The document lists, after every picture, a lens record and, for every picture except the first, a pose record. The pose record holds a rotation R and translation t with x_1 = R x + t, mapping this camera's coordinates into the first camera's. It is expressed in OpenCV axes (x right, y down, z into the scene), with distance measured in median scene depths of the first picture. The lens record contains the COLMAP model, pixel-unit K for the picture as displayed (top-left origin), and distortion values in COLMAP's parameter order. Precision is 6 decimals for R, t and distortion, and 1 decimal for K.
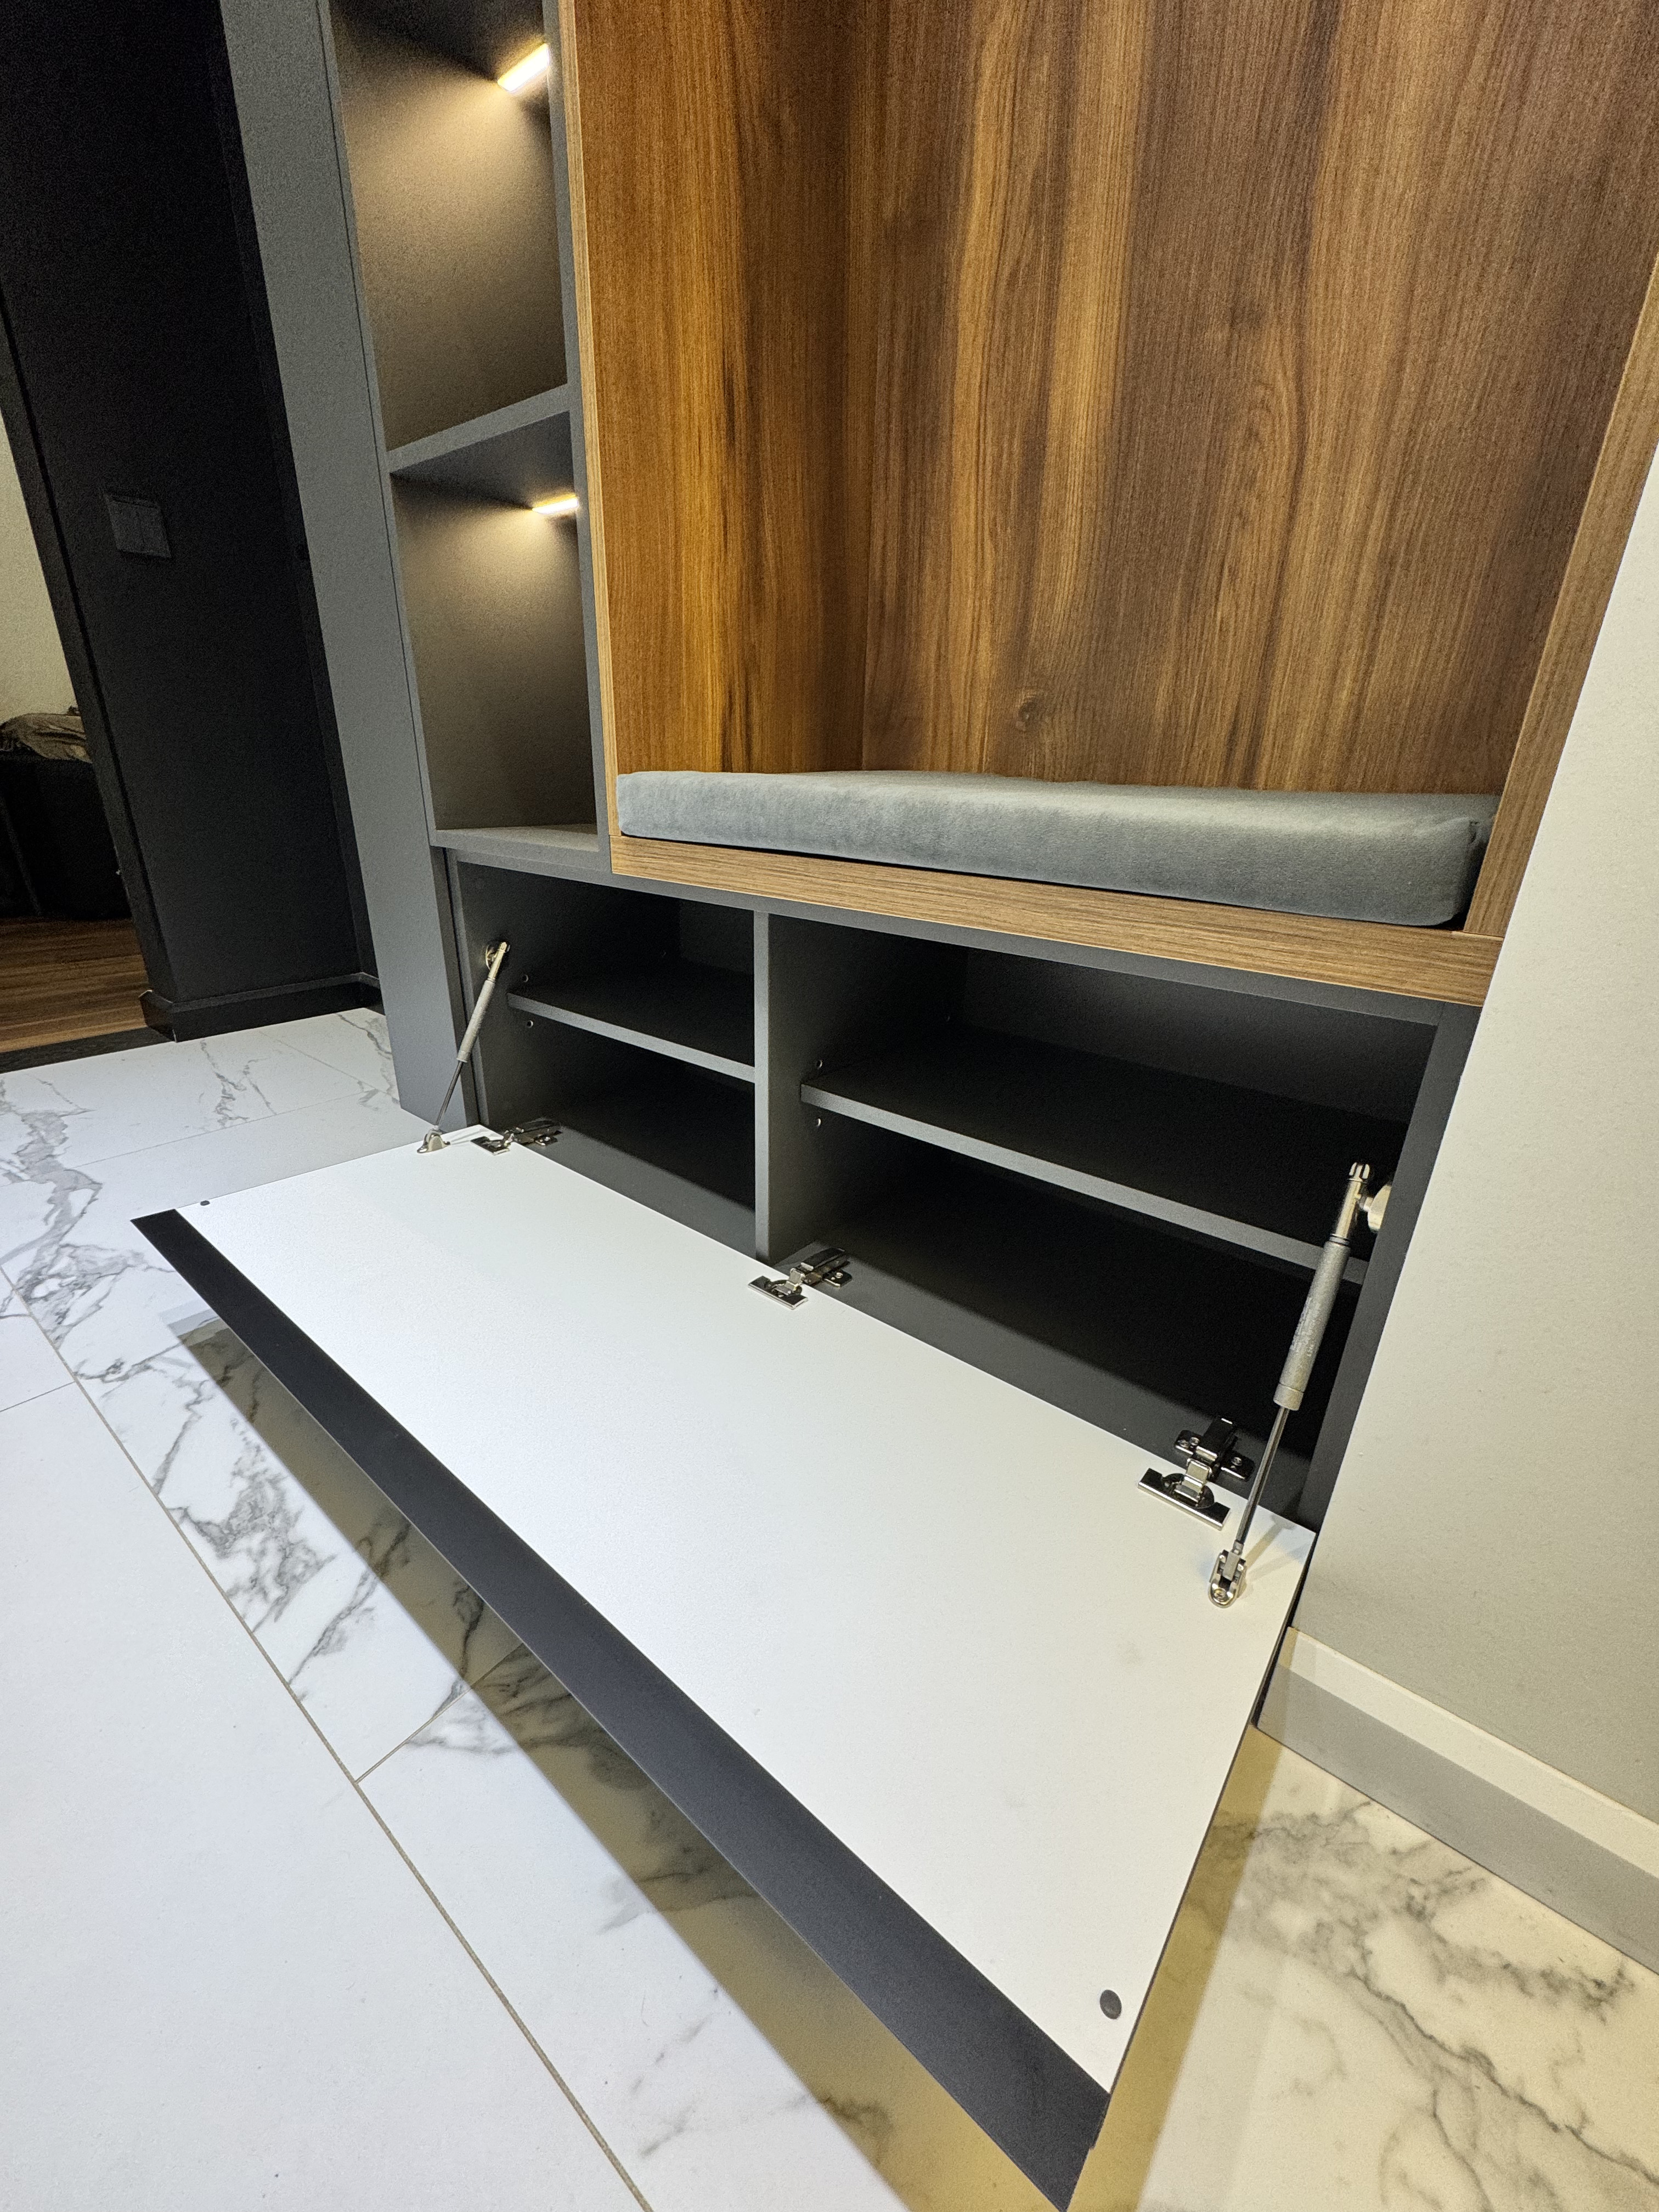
lens RADIAL K [[878.3, 0, 830.7], [0, 878.3, 1106.5], [0, 0, 1]] dist [-0.003445, 0.000464]
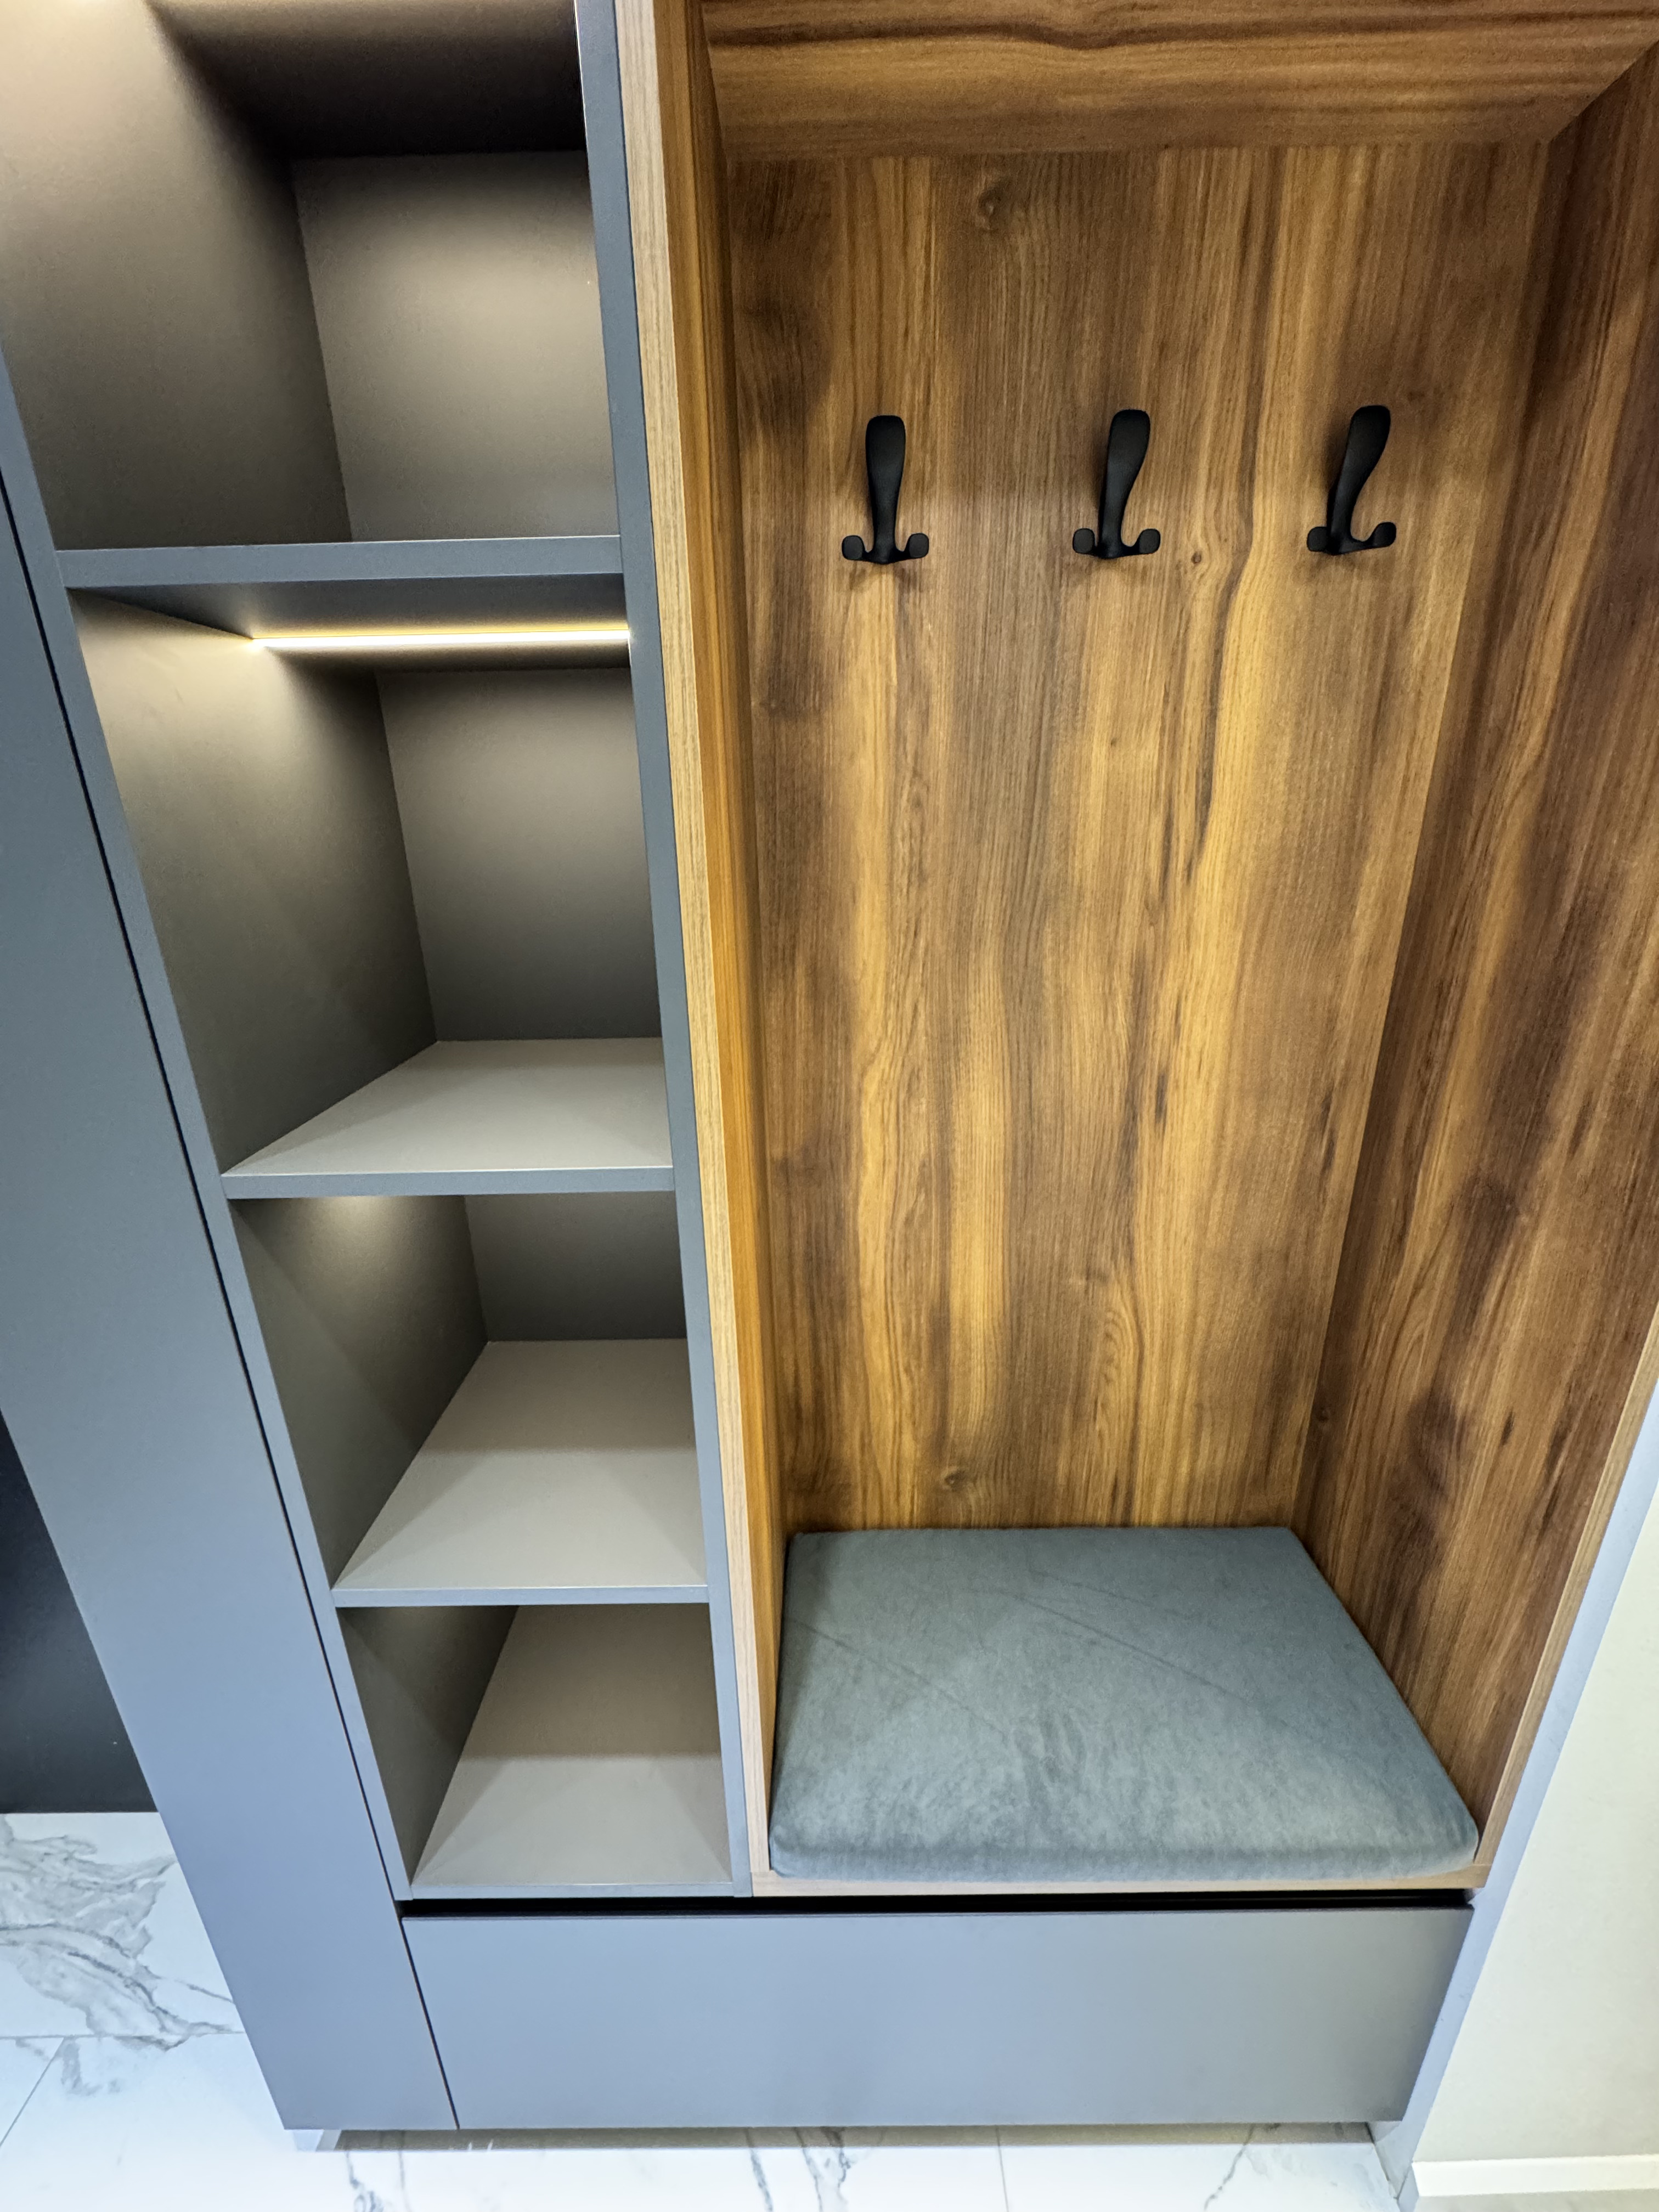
lens RADIAL K [[878.3, 0, 831.8], [0, 878.3, 1103.7], [0, 0, 1]] dist [-0.003445, 0.000464]
pose [[0.774305, -0.244158, 0.583813, -0.592542], [0.268460, 0.962176, 0.046338, -1.263340], [-0.573045, 0.120851, 0.810564, 0.041158]]
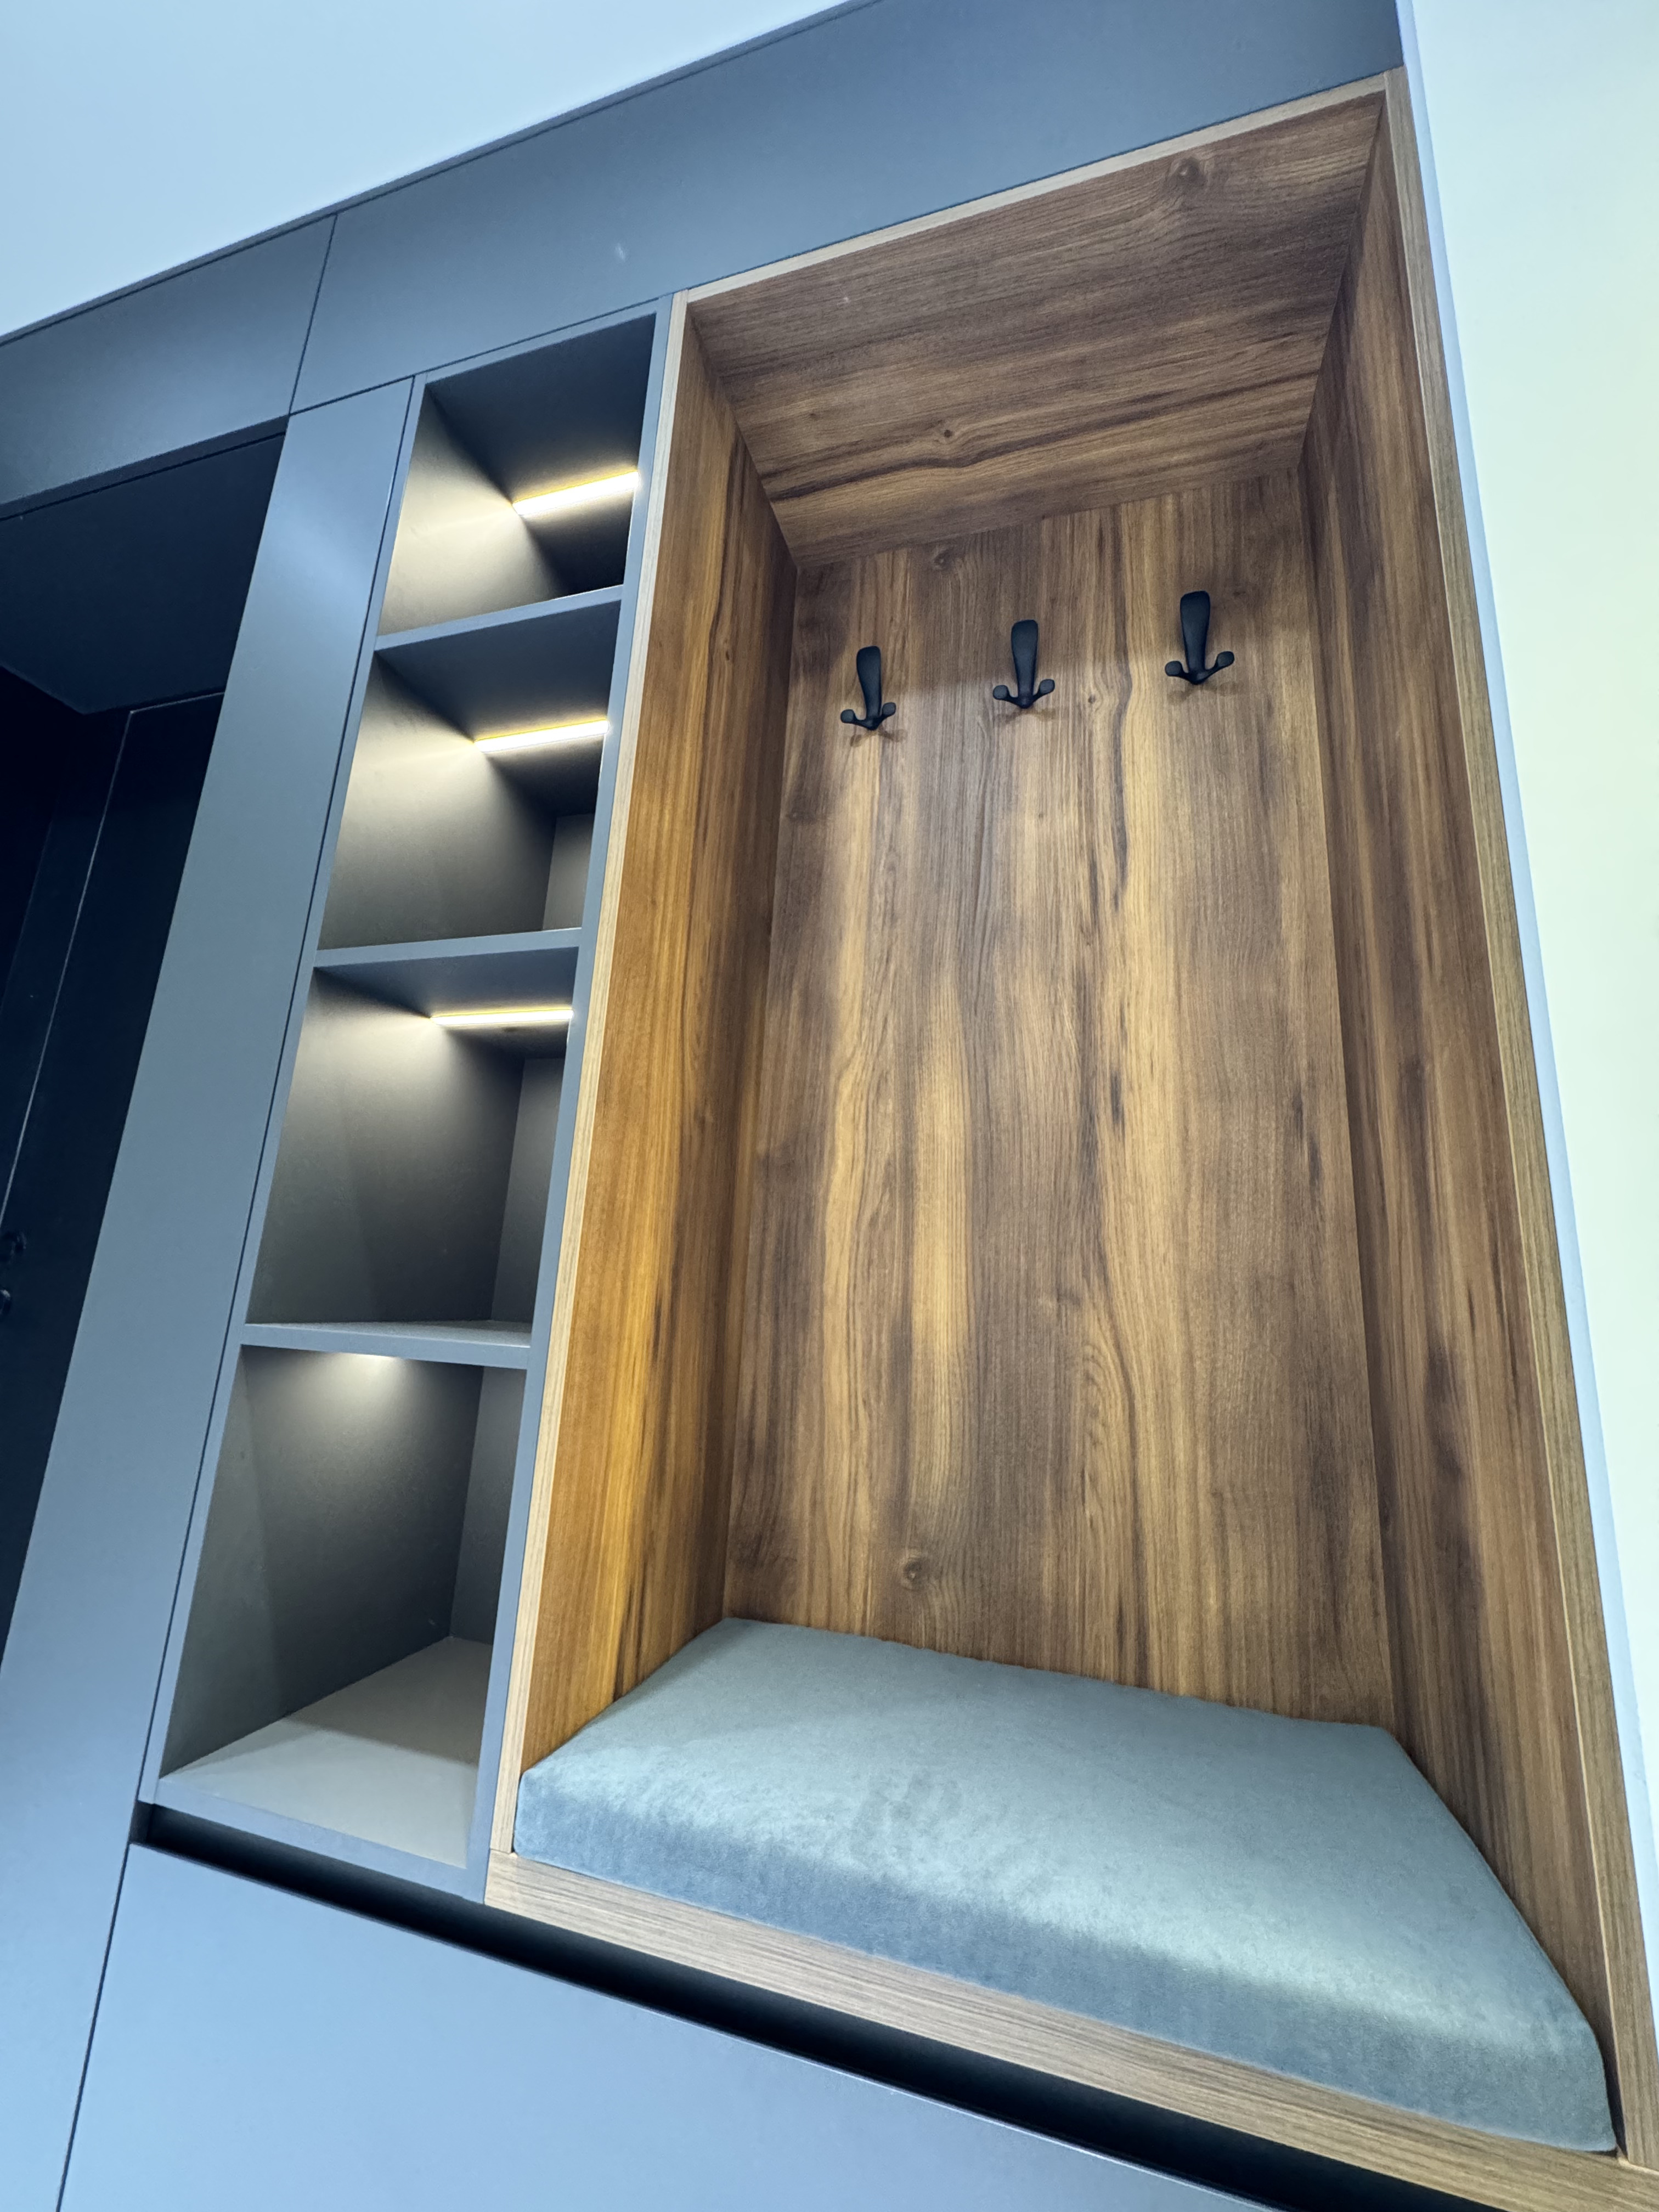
lens RADIAL K [[878.3, 0, 832.0], [0, 878.3, 1105.5], [0, 0, 1]] dist [-0.003445, 0.000464]
pose [[0.923780, 0.103046, 0.368799, -0.352248], [0.114858, 0.844200, -0.523578, -0.456450], [-0.365293, 0.526030, 0.768019, -0.042642]]
